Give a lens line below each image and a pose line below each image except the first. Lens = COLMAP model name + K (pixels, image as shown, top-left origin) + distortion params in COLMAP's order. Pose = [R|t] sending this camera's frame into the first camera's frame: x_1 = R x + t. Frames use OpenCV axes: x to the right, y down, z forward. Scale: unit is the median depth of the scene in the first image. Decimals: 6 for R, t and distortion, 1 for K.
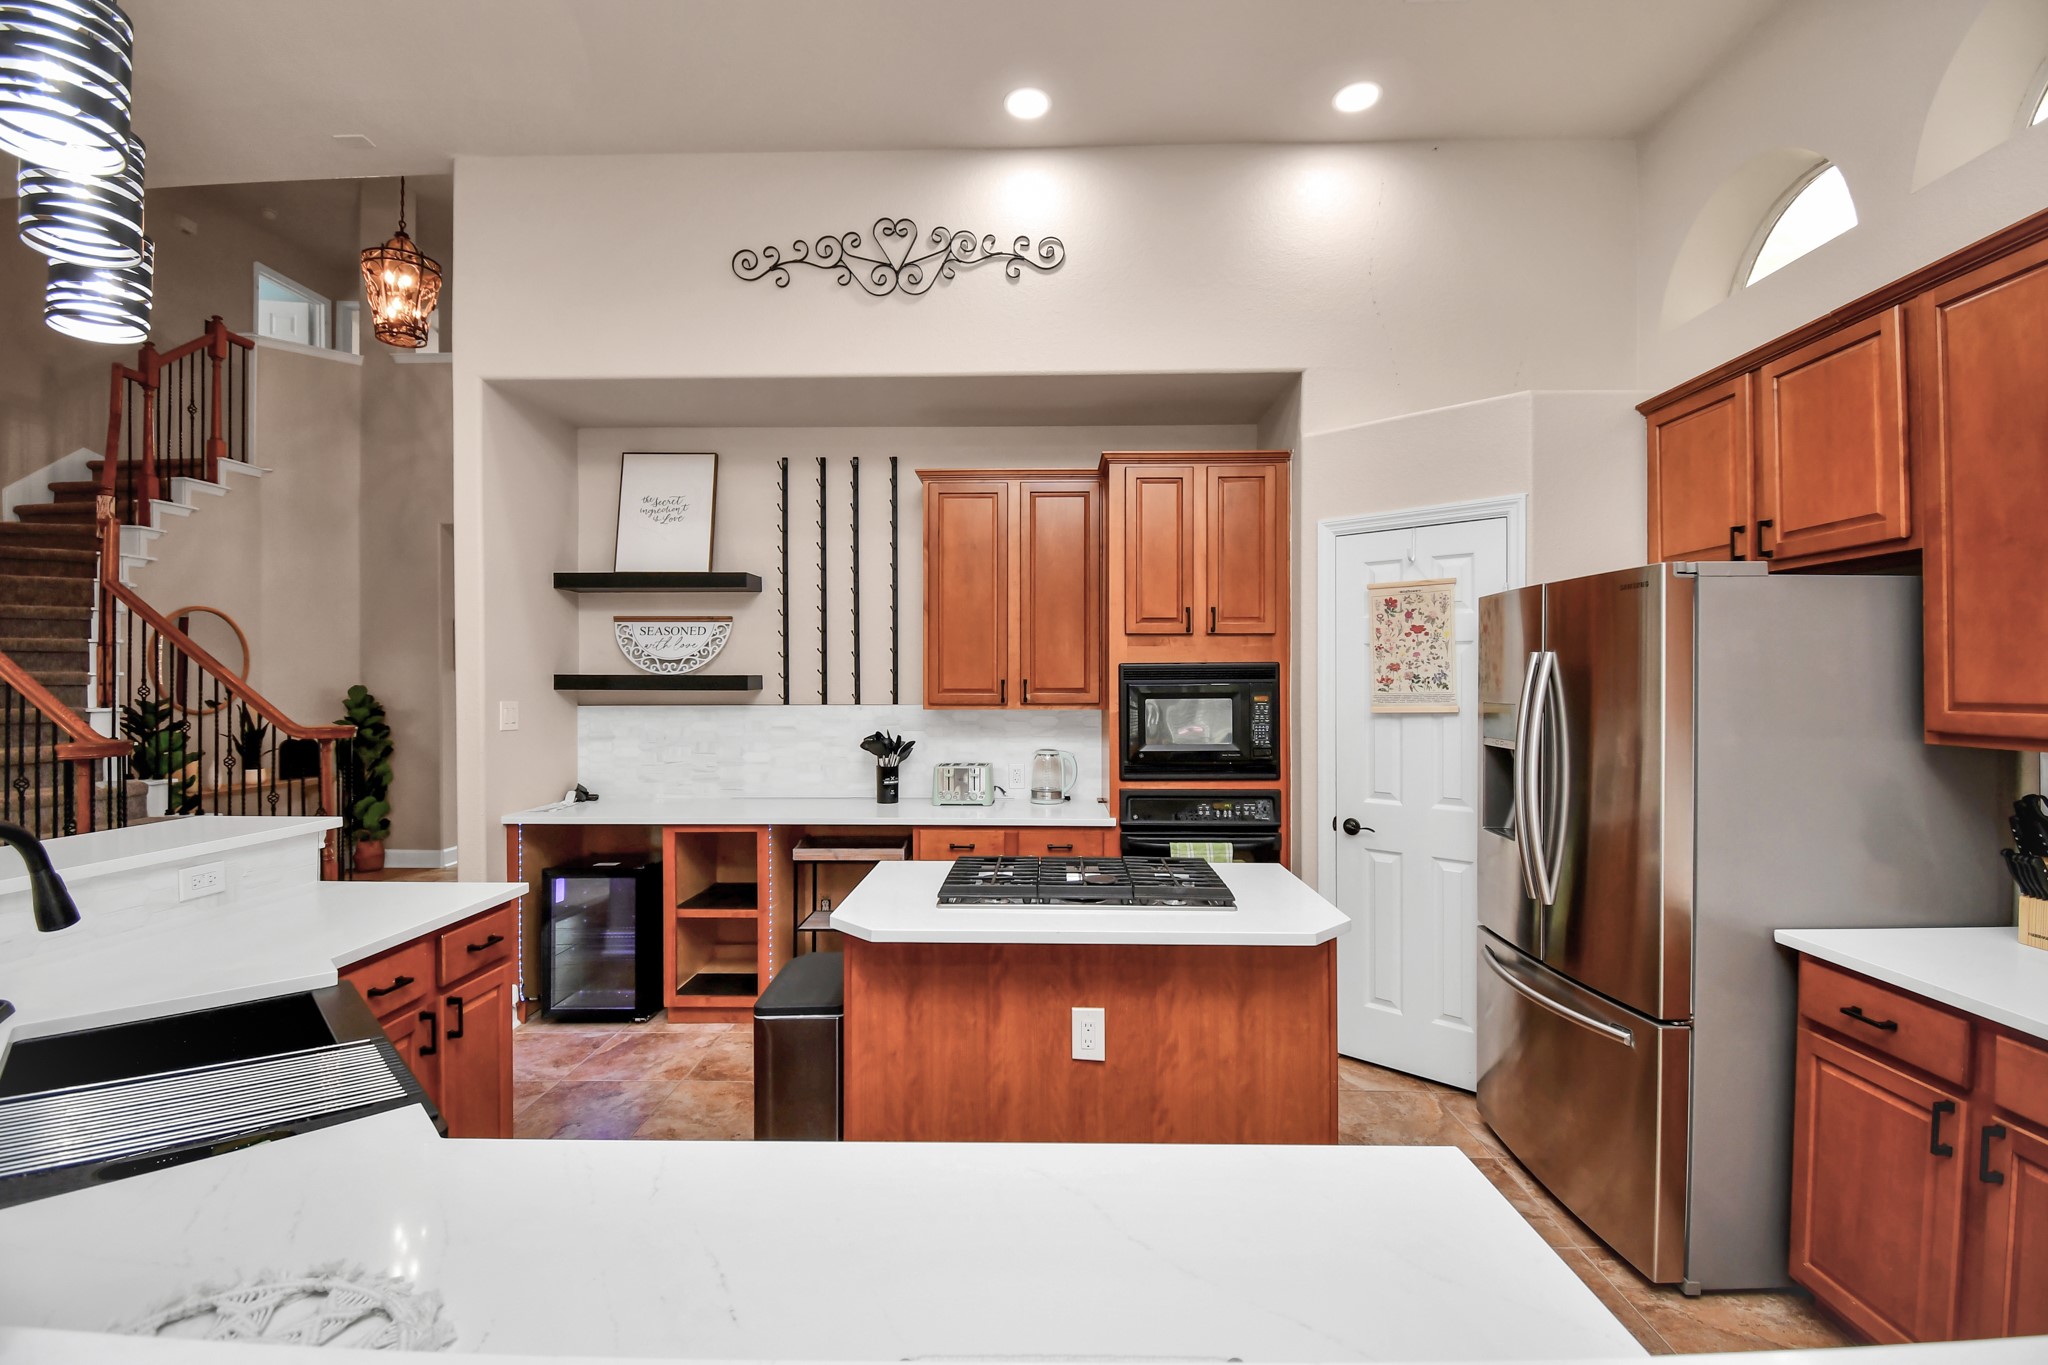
lens RADIAL K [[883.2, 0, 1018.3], [0, 883.2, 695.3], [0, 0, 1]] dist [-0.001501, -0.003596]
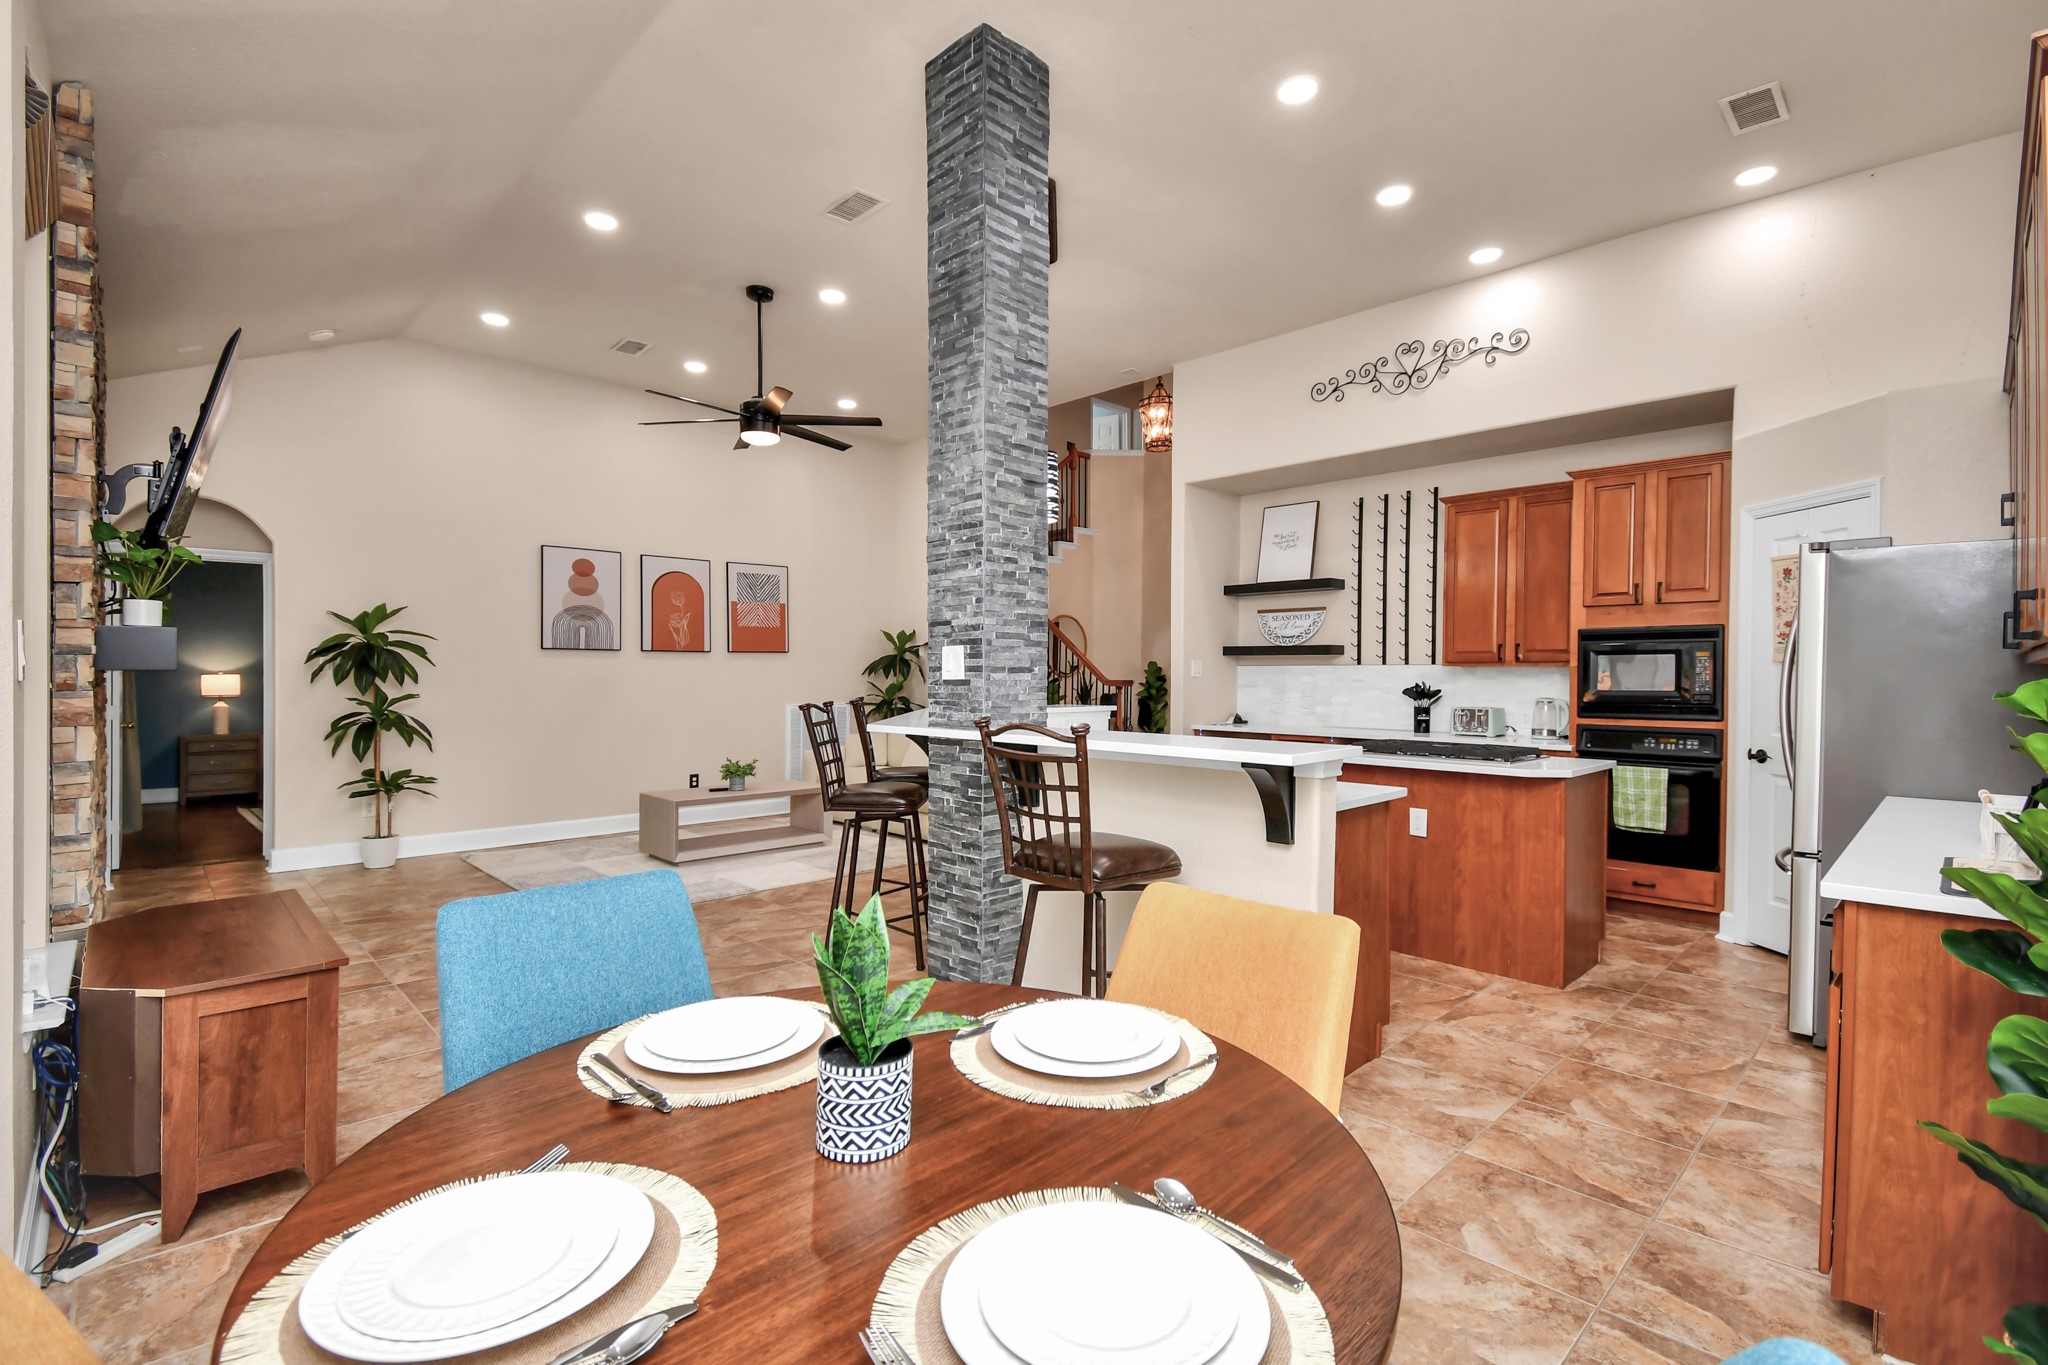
lens RADIAL K [[918.8, 0, 1054.1], [0, 918.8, 710.5], [0, 0, 1]] dist [-0.010251, -0.010794]
pose [[0.730326, 0.028938, -0.682486, 0.487340], [-0.014514, 0.999534, 0.026850, 0.062019], [0.682945, -0.009704, 0.730405, -0.558633]]
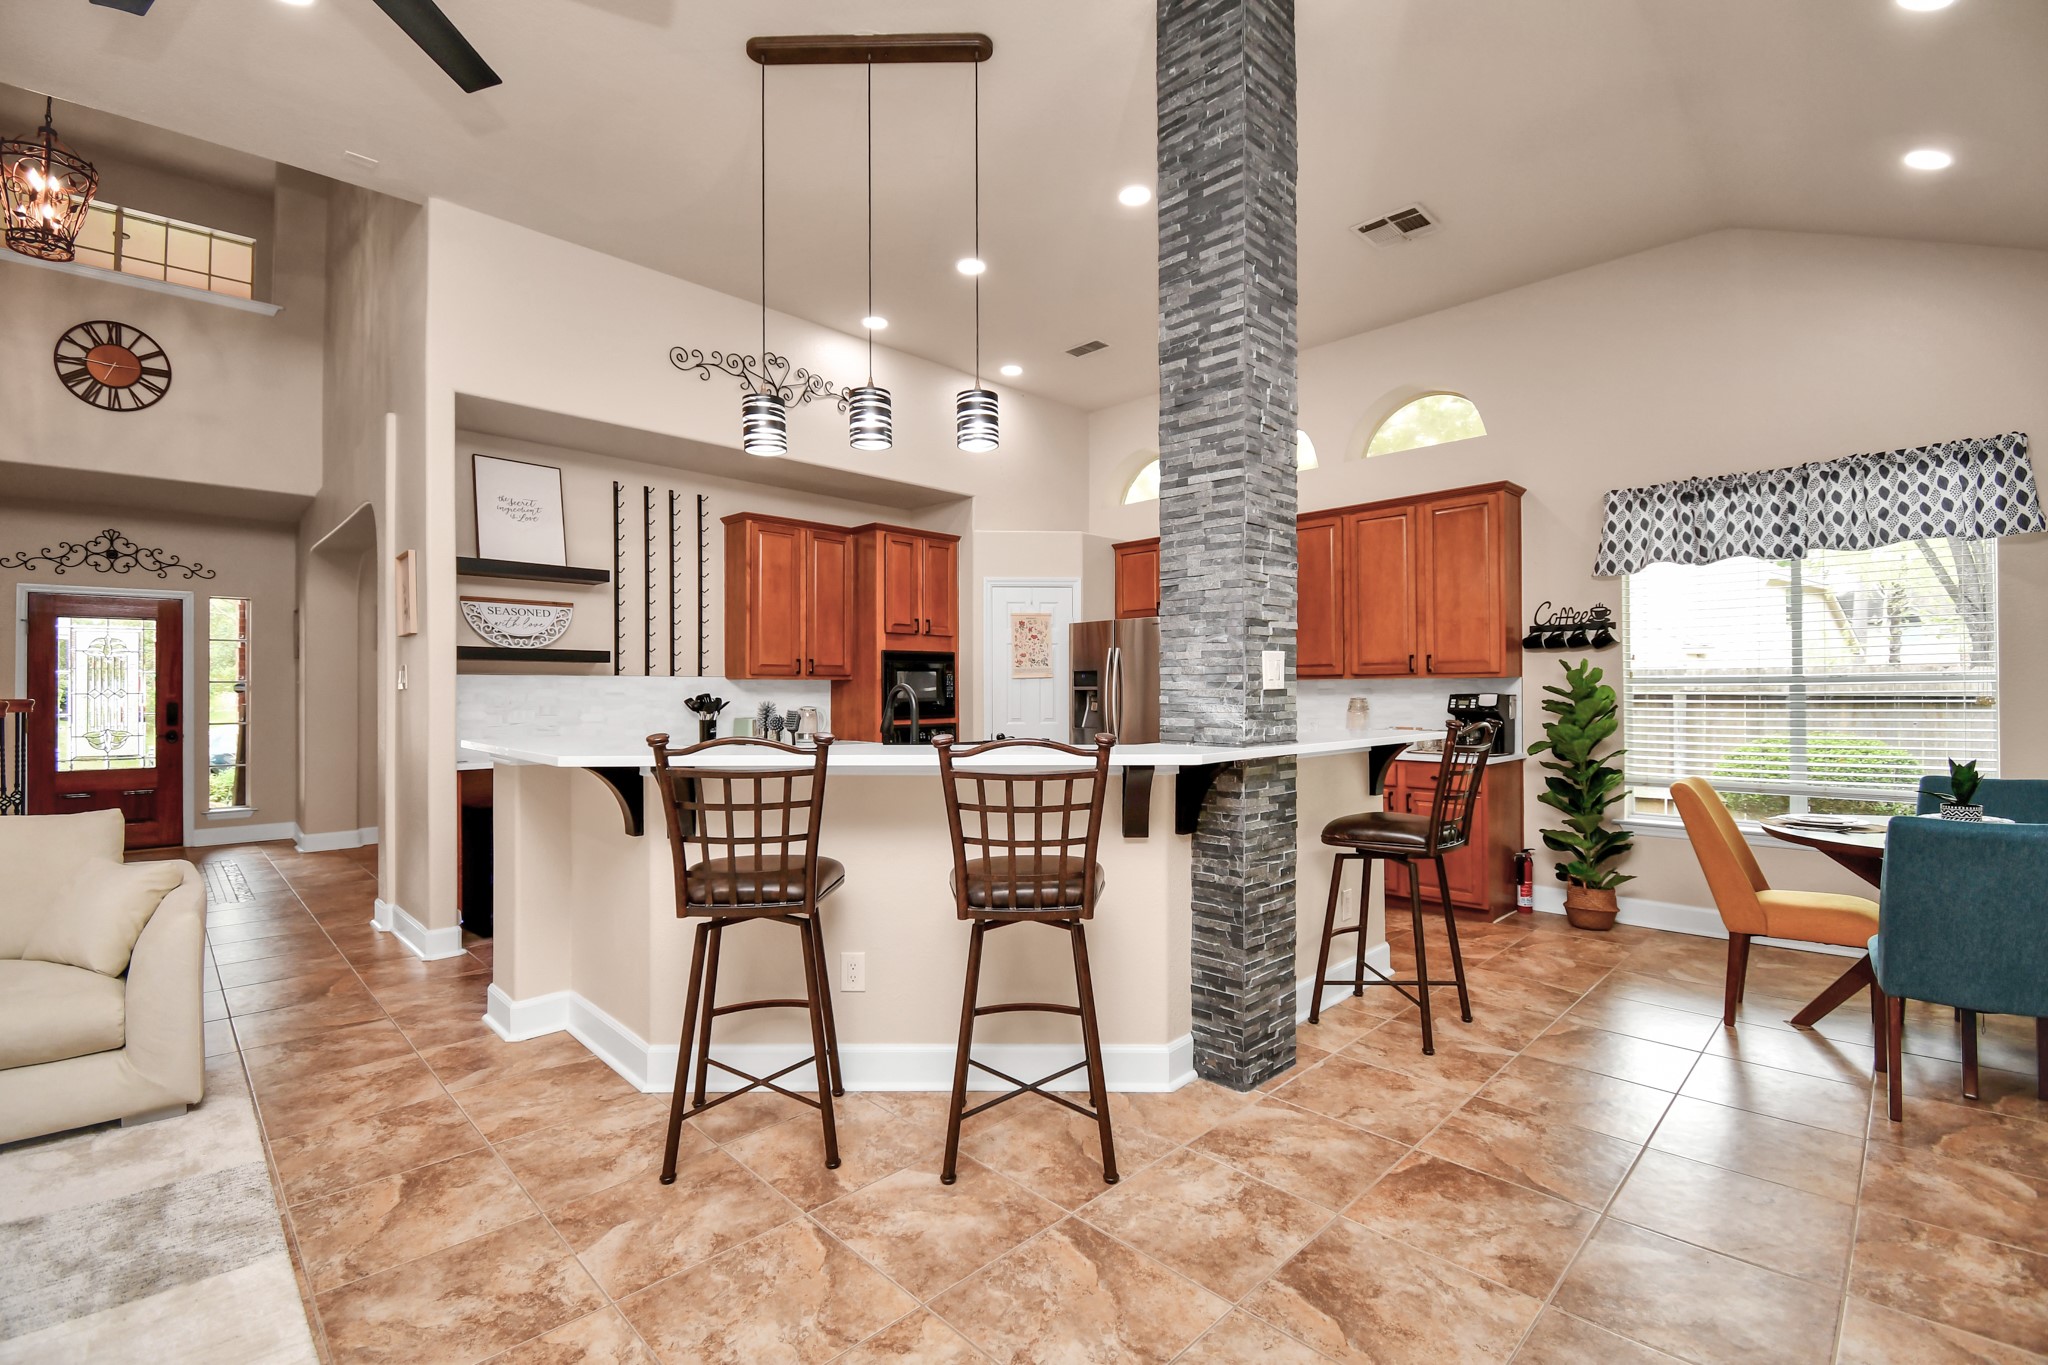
lens RADIAL K [[885.9, 0, 1047.3], [0, 885.9, 679.7], [0, 0, 1]] dist [-0.021037, -0.005554]
pose [[0.684726, 0.009905, 0.728733, -0.883460], [0.013484, 0.999564, -0.026256, 0.067041], [-0.728676, 0.027804, 0.684294, -0.356642]]
